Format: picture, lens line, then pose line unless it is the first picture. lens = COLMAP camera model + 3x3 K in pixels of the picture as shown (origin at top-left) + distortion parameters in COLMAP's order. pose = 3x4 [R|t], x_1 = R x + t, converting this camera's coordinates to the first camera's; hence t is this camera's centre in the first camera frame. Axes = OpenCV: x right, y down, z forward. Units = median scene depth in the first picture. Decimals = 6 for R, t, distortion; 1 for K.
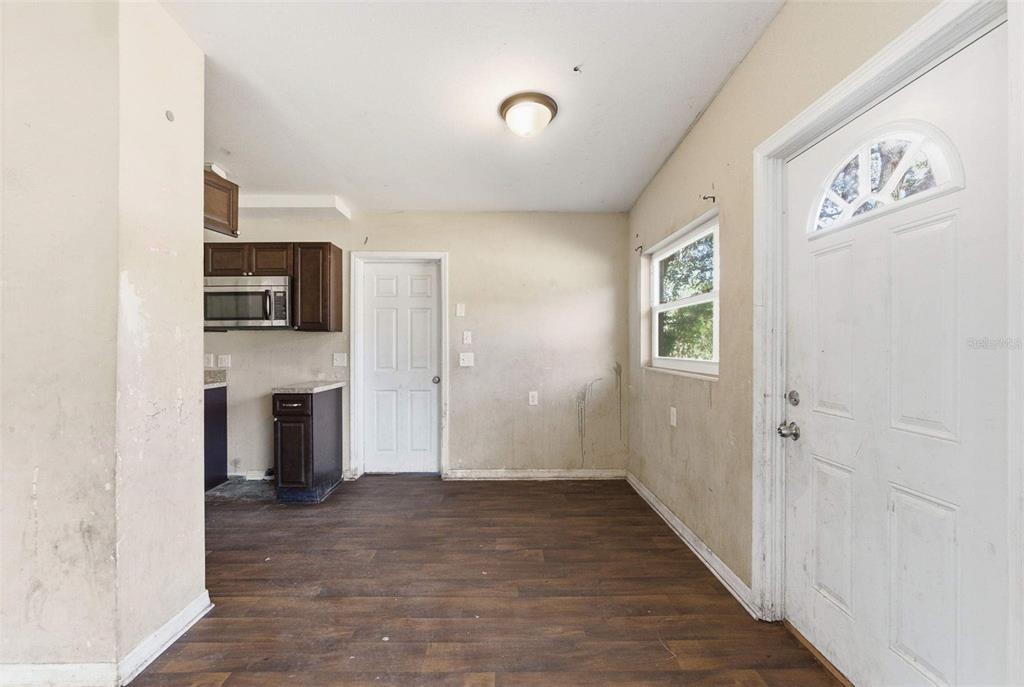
lens RADIAL K [[436.6, 0, 508.5], [0, 436.6, 344.7], [0, 0, 1]] dist [-0.015536, 0.005827]
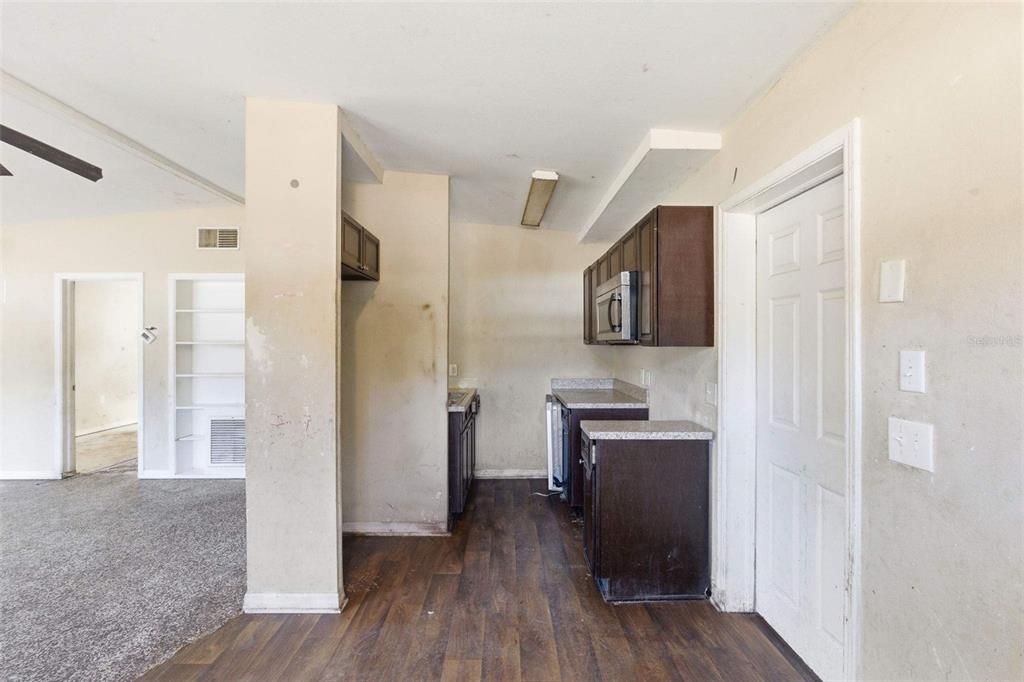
lens RADIAL K [[436.6, 0, 512.3], [0, 436.6, 339.9], [0, 0, 1]] dist [-0.015536, 0.005827]
pose [[-0.000488, -0.001862, -0.999998, 0.222829], [0.001301, 0.999997, -0.001863, -0.040874], [0.999999, -0.001302, -0.000486, 0.799205]]
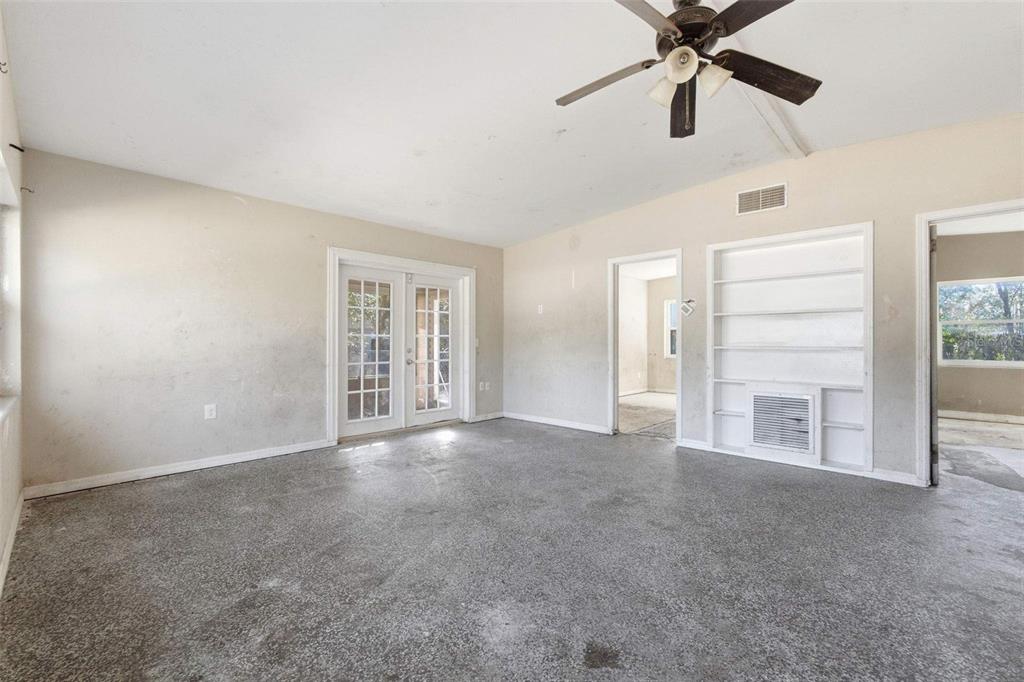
lens RADIAL K [[436.6, 0, 510.1], [0, 436.6, 341.4], [0, 0, 1]] dist [-0.015536, 0.005827]
pose [[-0.704972, 0.000088, -0.709235, 0.262421], [-0.000705, 0.999999, 0.000825, 0.036536], [0.709234, 0.001082, -0.704972, 0.312950]]
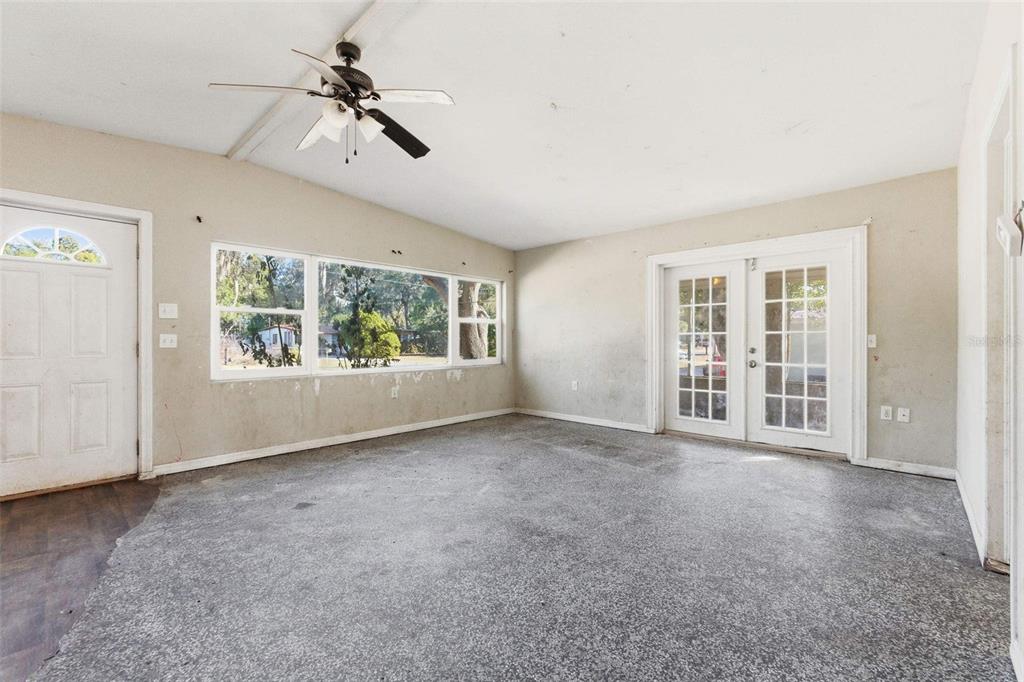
lens RADIAL K [[436.6, 0, 512.5], [0, 436.6, 338.0], [0, 0, 1]] dist [-0.015536, 0.005827]
pose [[-0.721192, 0.006209, 0.692708, -0.917622], [0.002754, 0.999978, -0.006097, 0.039538], [-0.692730, -0.002489, -0.721193, 0.389094]]
